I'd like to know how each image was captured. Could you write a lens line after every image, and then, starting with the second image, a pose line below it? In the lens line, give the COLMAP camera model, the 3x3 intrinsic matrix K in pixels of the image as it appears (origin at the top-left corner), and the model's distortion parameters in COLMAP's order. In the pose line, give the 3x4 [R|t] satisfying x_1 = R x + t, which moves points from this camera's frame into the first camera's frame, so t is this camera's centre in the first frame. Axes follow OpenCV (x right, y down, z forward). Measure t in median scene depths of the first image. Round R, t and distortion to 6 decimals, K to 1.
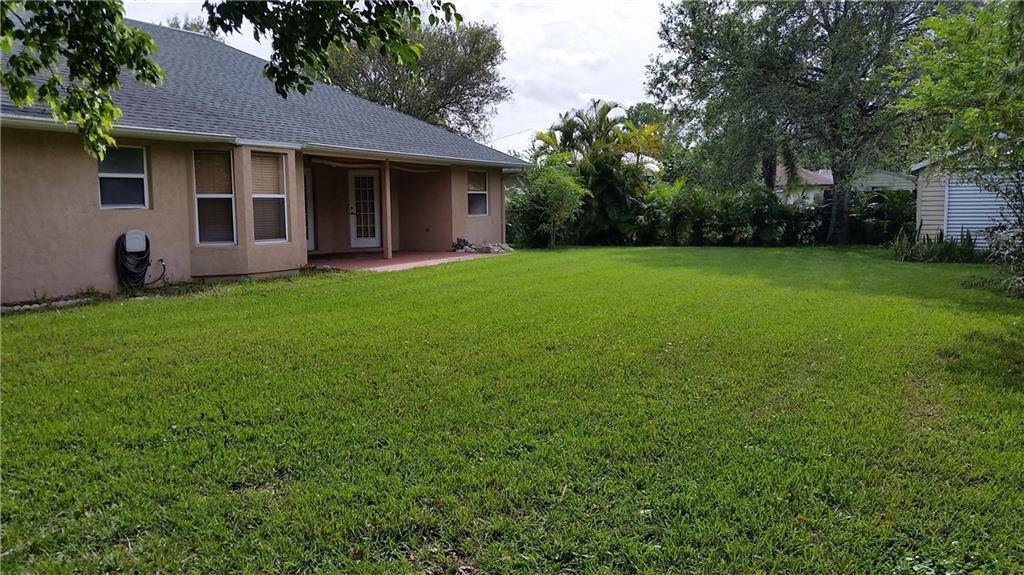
lens RADIAL K [[843.3, 0, 512.3], [0, 843.3, 289.0], [0, 0, 1]] dist [0.005406, -0.093997]
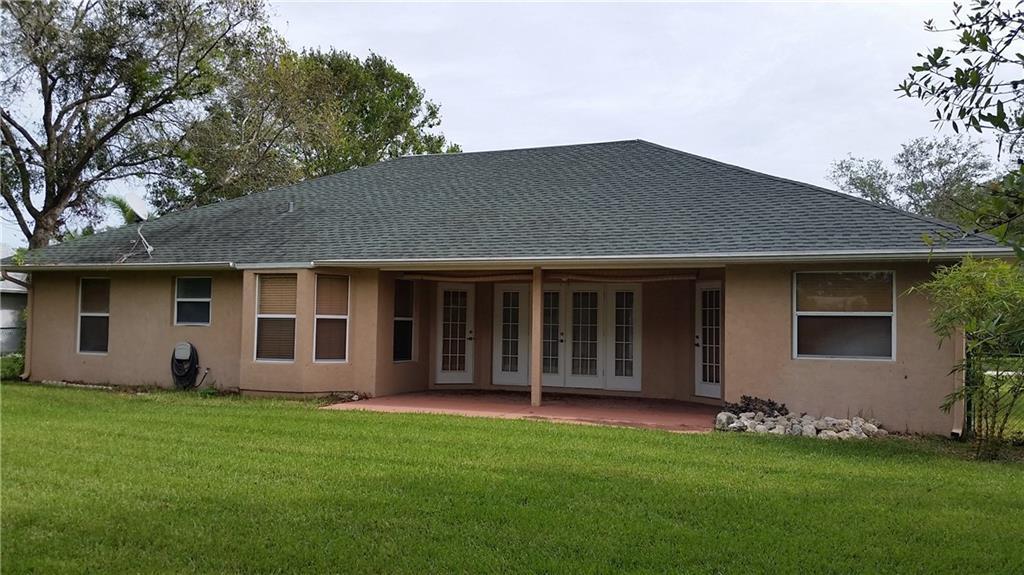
lens RADIAL K [[843.3, 0, 511.8], [0, 843.3, 287.6], [0, 0, 1]] dist [0.005406, -0.093997]
pose [[0.060218, -0.039622, -0.997399, 0.721667], [-0.115314, 0.992246, -0.046380, -0.126342], [0.991502, 0.117807, 0.055182, 1.184983]]
